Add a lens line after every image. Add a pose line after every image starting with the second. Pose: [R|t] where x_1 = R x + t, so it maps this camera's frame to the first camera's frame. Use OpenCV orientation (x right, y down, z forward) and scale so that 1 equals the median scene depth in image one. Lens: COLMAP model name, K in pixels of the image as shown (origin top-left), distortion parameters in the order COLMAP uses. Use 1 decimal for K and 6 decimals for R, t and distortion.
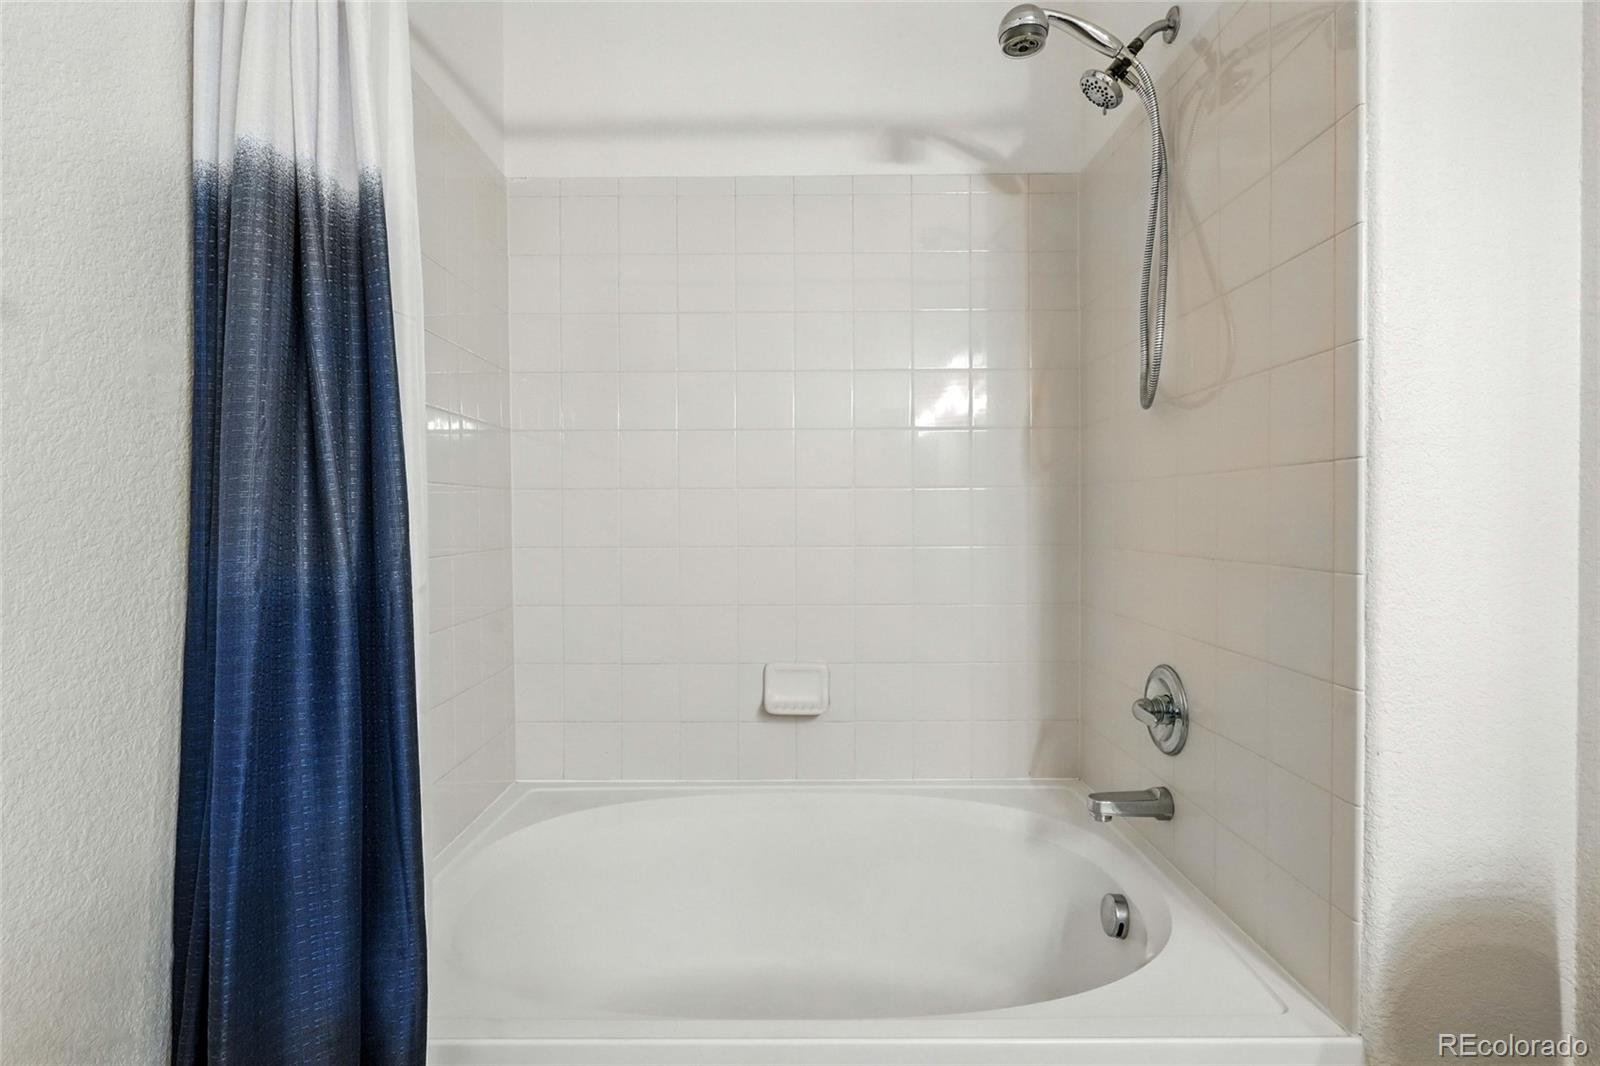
lens RADIAL K [[791.5, 0, 799.9], [0, 791.5, 528.3], [0, 0, 1]] dist [-0.003032, 0.001559]
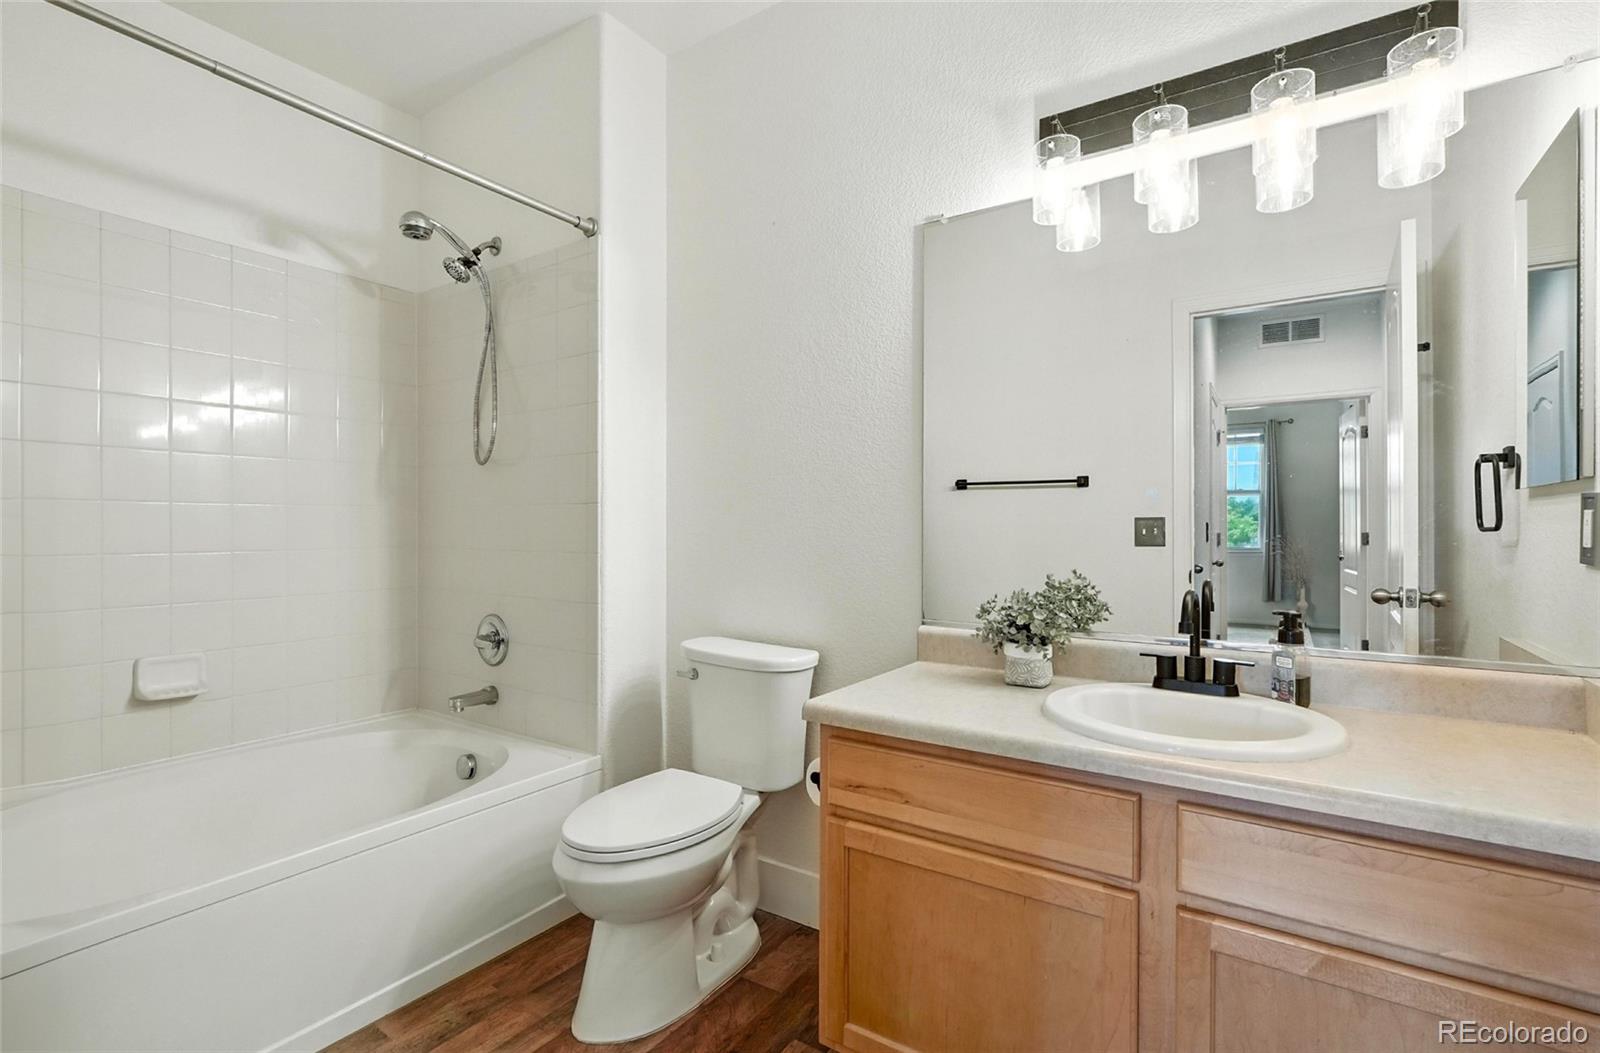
lens RADIAL K [[724.4, 0, 800.6], [0, 724.4, 530.3], [0, 0, 1]] dist [-0.000689, -0.000020]
pose [[0.565795, 0.002974, 0.824541, -0.462287], [0.005831, 0.999954, -0.007608, 0.005641], [-0.824525, 0.009112, 0.565751, -0.450372]]
